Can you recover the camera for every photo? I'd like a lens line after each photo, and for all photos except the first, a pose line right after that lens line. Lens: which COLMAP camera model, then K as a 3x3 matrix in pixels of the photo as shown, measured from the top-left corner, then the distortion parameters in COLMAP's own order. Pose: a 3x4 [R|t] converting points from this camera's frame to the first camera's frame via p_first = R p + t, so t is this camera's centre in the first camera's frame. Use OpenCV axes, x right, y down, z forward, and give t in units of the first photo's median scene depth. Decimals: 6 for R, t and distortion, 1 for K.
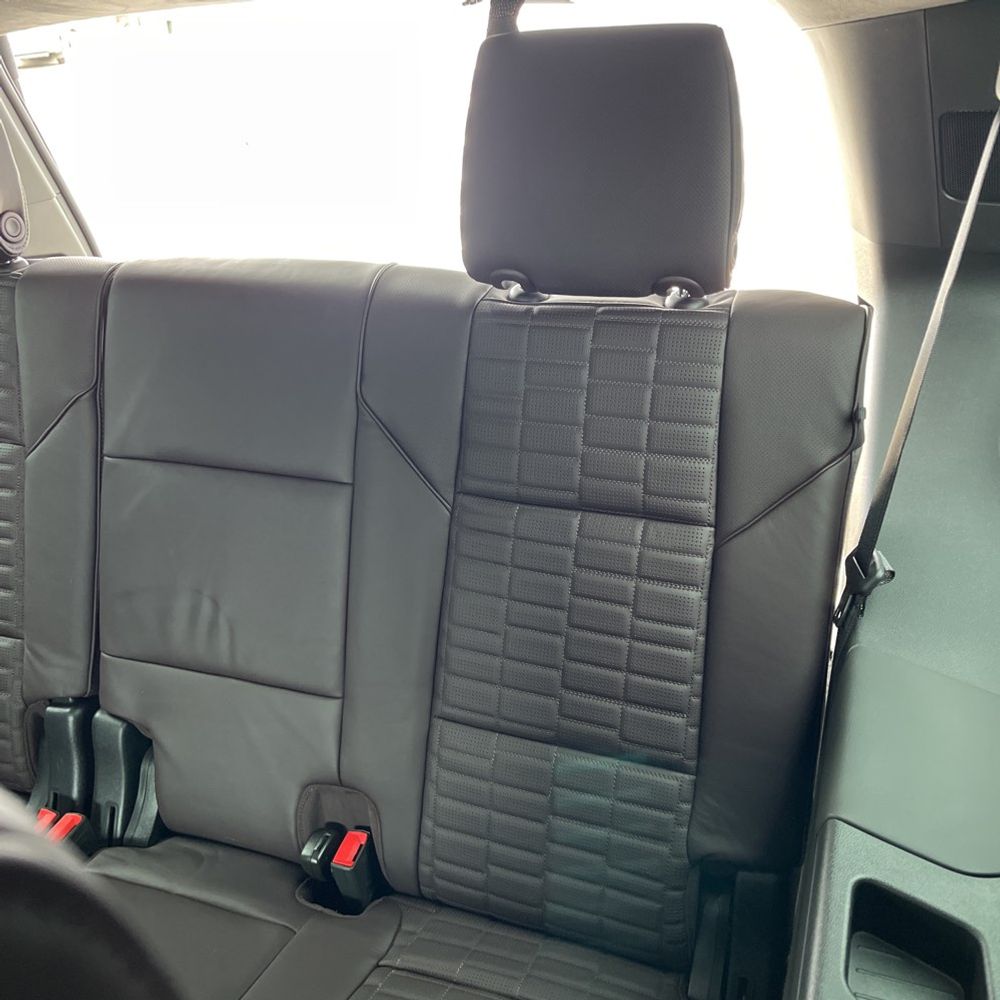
lens RADIAL K [[1010.2, 0, 495.6], [0, 1010.2, 513.4], [0, 0, 1]] dist [0.018254, 0.006688]
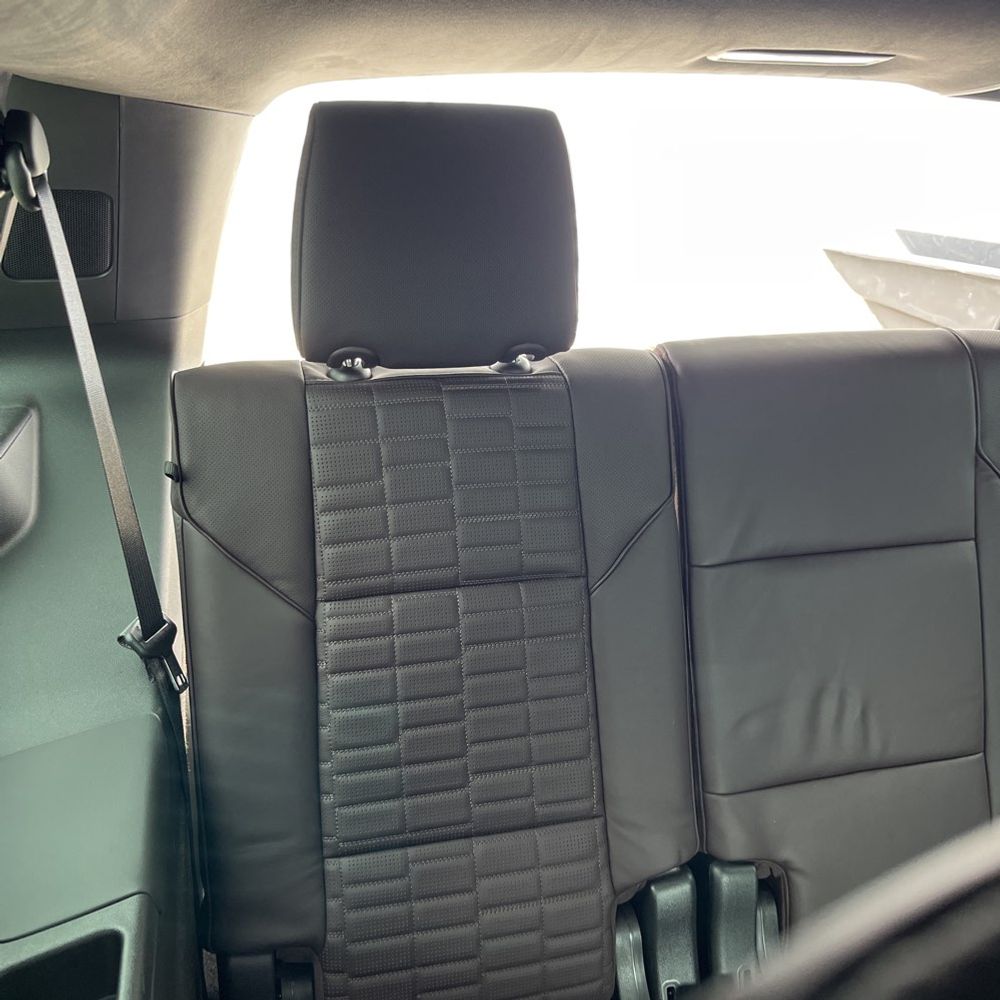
lens RADIAL K [[1028.4, 0, 500.0], [0, 1028.4, 500.0], [0, 0, 1]] dist [0.026666, -0.024843]
pose [[0.821564, -0.172499, 0.543394, -0.466068], [0.218619, 0.975588, -0.020835, -0.062528], [-0.526534, 0.135913, 0.839219, 0.159342]]
